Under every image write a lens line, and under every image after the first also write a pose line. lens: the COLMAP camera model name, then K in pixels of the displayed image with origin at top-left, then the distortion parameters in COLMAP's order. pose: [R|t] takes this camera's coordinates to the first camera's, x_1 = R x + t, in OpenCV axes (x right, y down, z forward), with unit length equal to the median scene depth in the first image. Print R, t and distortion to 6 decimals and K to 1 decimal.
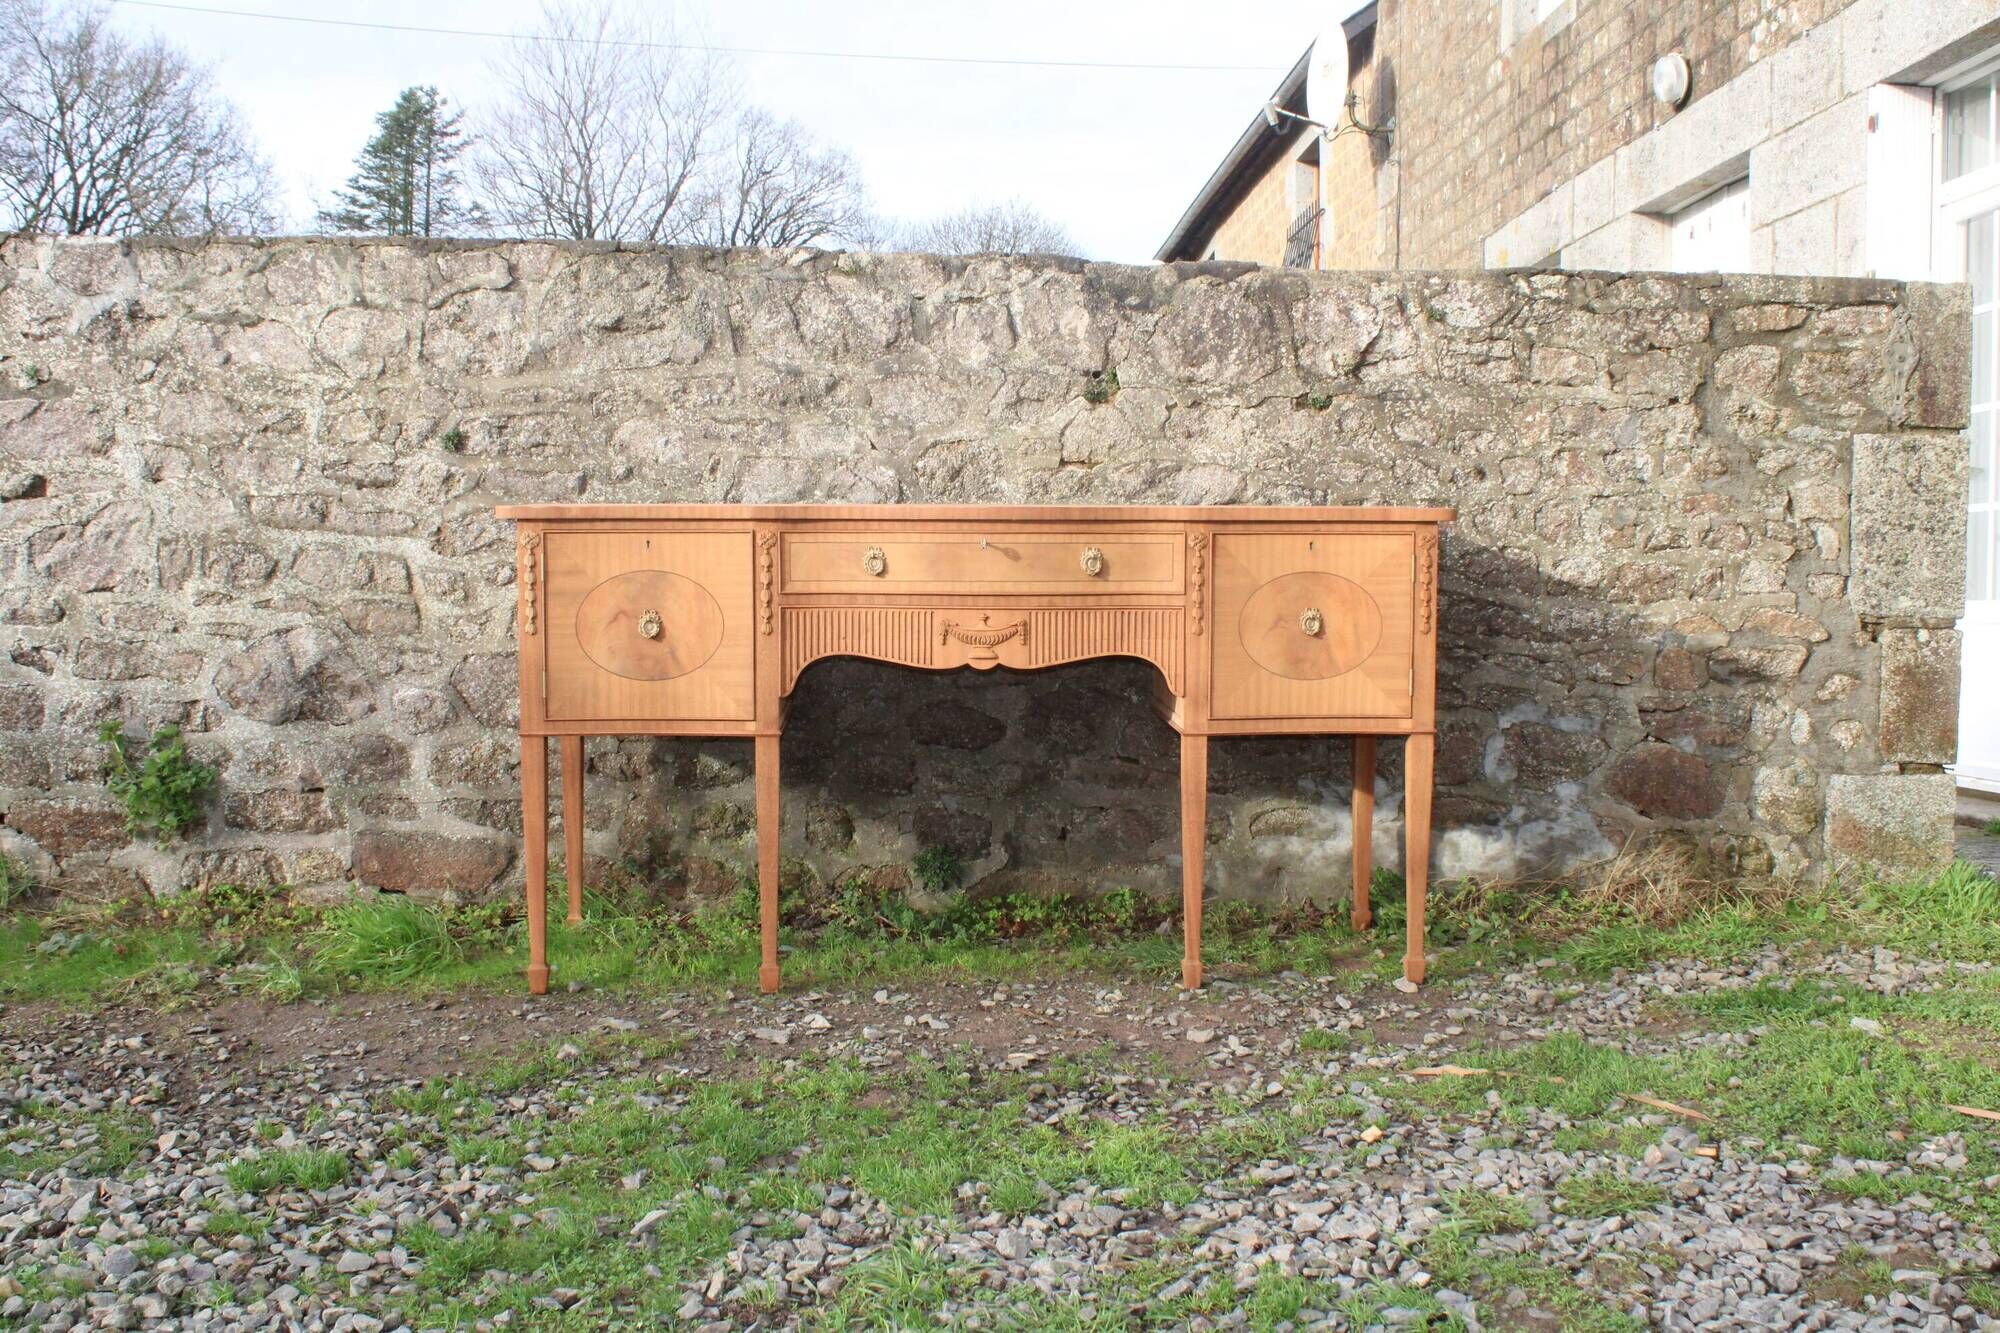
lens RADIAL K [[2024.5, 0, 985.9], [0, 2024.5, 655.8], [0, 0, 1]] dist [-0.137054, 0.158205]
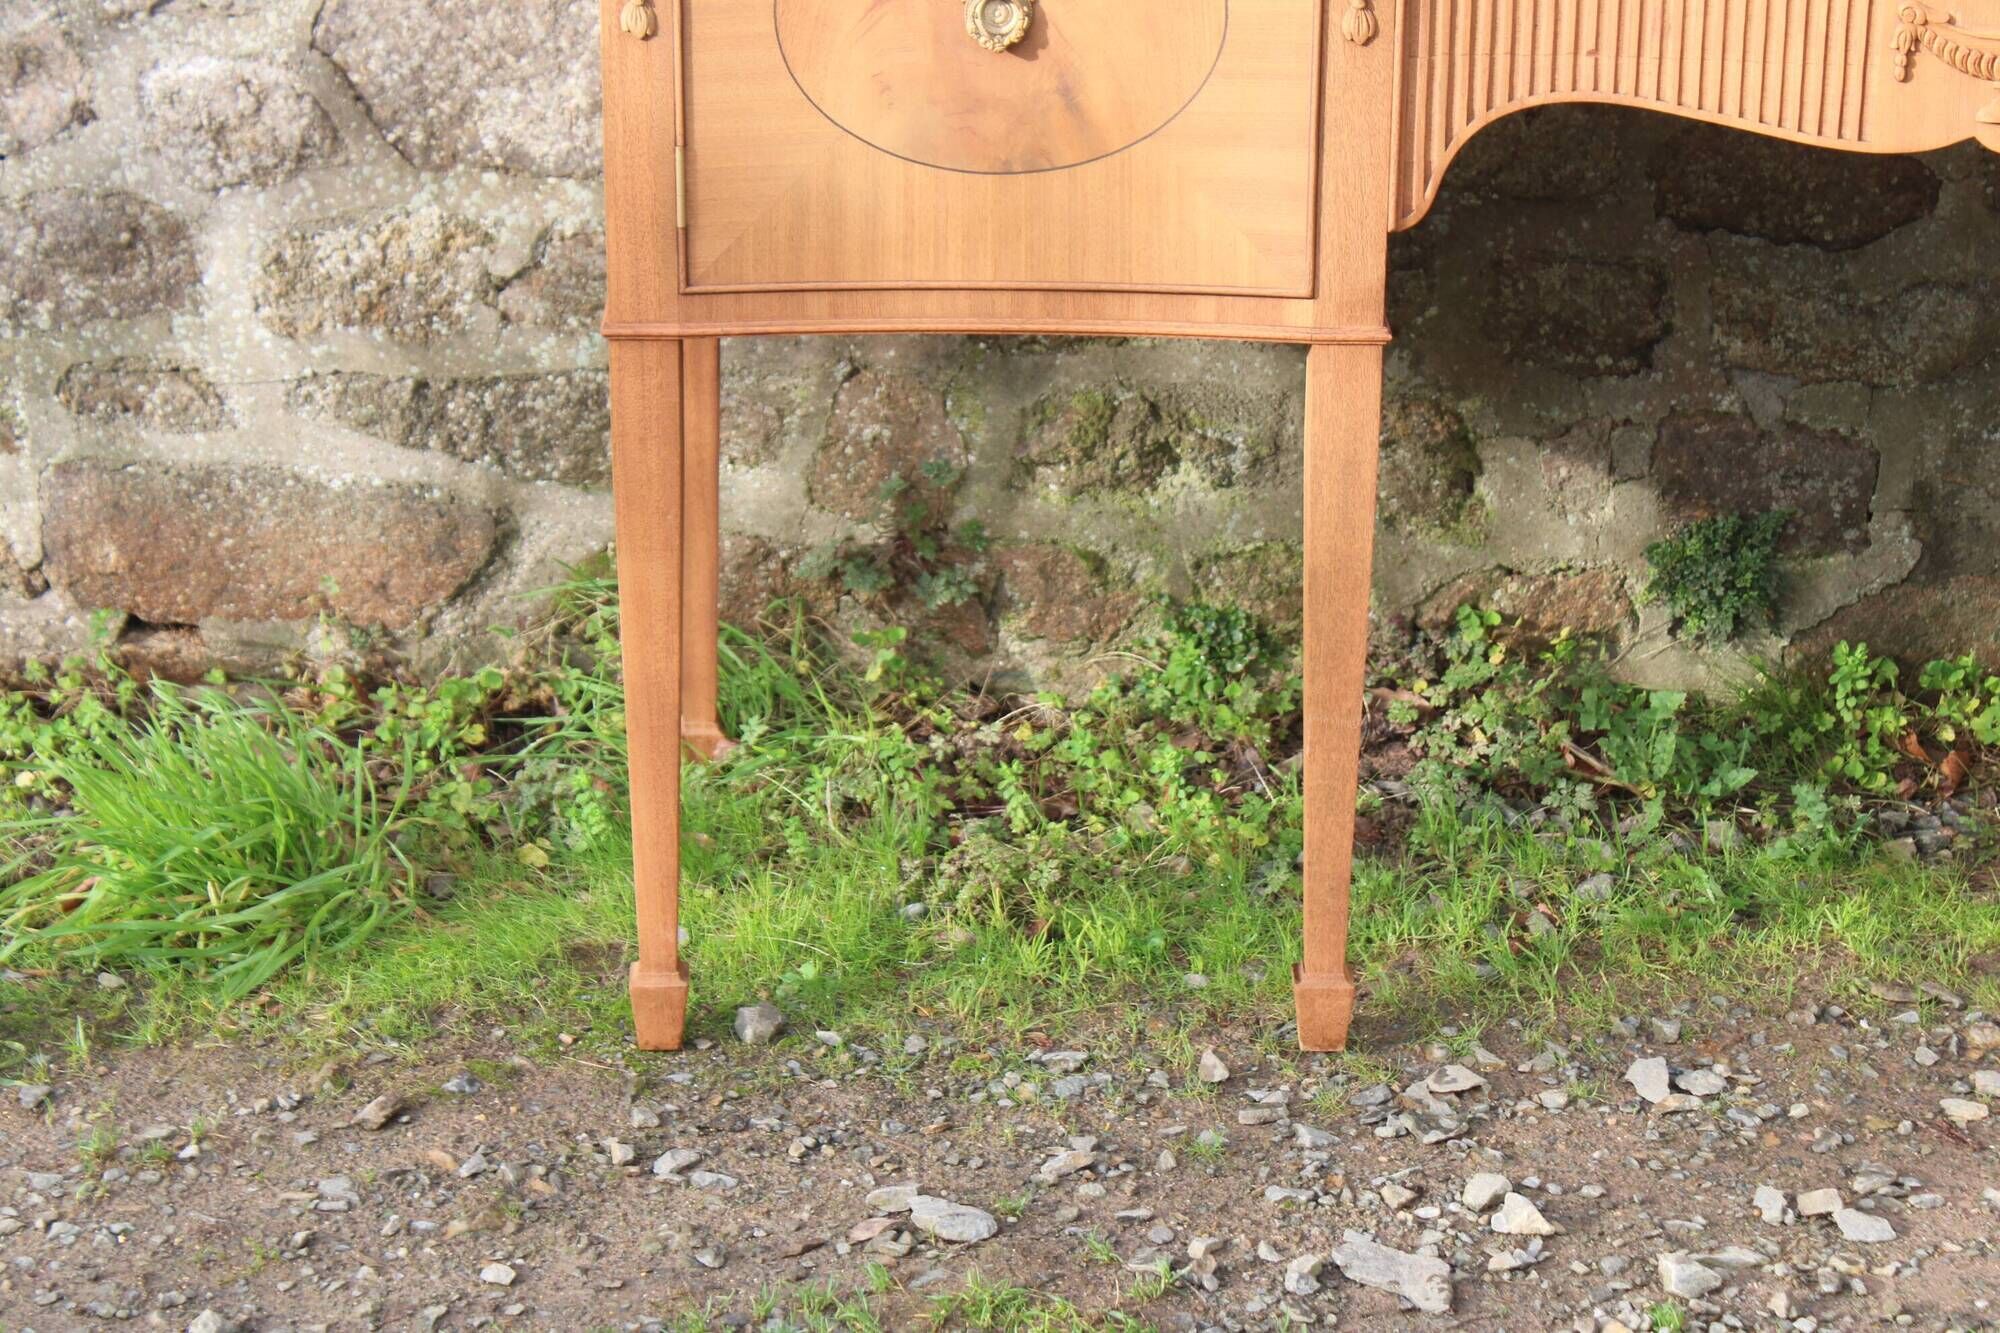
lens RADIAL K [[4793.6, 0, 975.6], [0, 4793.6, 661.8], [0, 0, 1]] dist [0.062570, 0.329552]
pose [[0.998769, 0.020156, -0.045319, -0.115496], [-0.006951, 0.961572, 0.274466, -0.110380], [0.049109, -0.273813, 0.960528, 0.192549]]
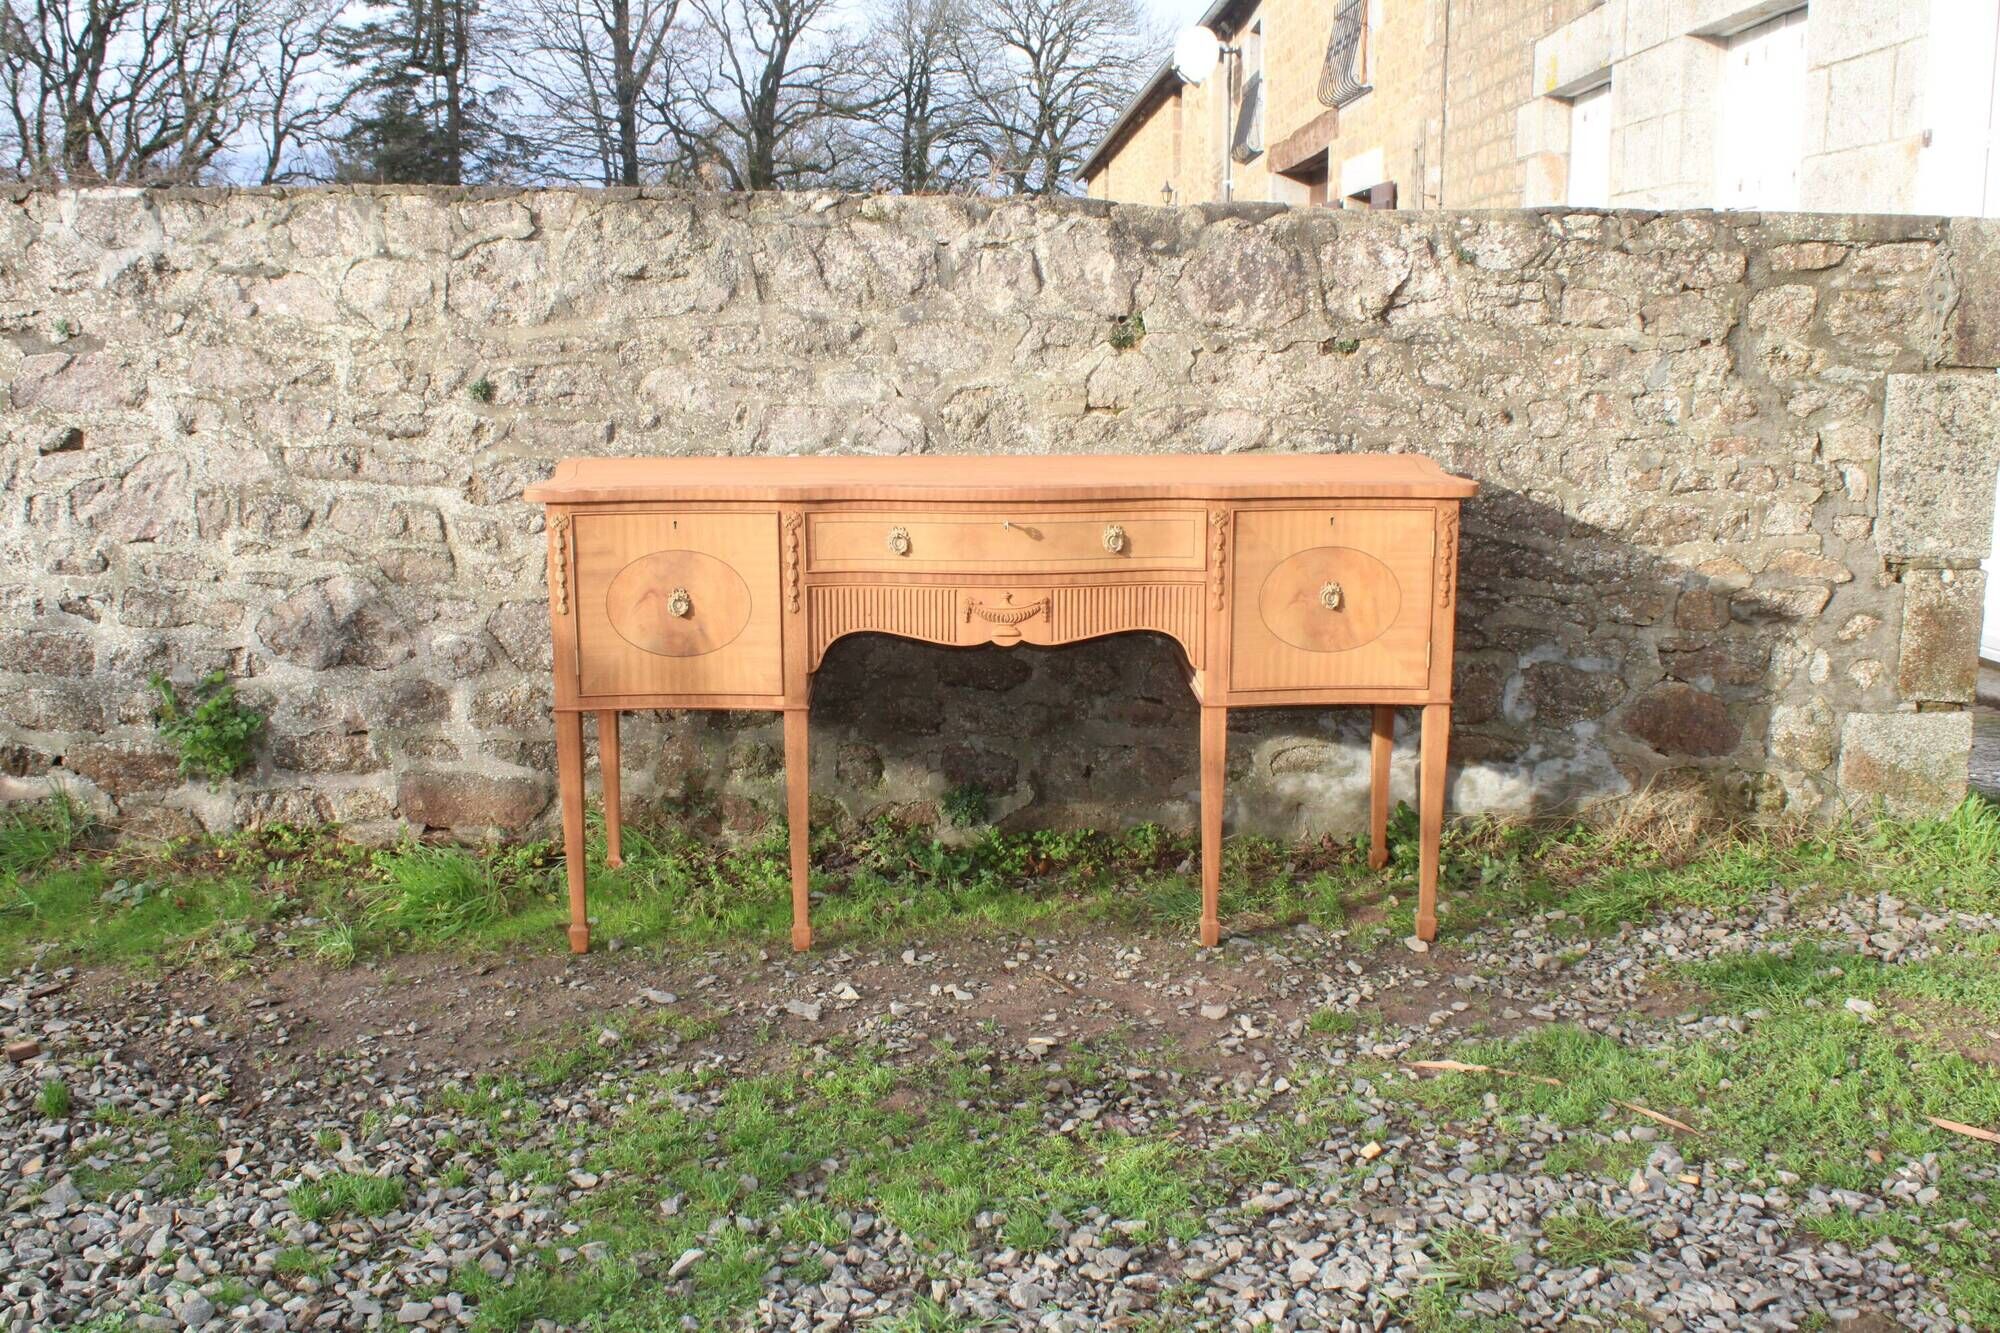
lens RADIAL K [[2024.4, 0, 979.6], [0, 2024.4, 654.8], [0, 0, 1]] dist [-0.135092, 0.151422]
pose [[0.999692, -0.000272, -0.024807, 0.009134], [0.003463, 0.991678, 0.128698, -0.104253], [0.024565, -0.128744, 0.991374, -0.008784]]
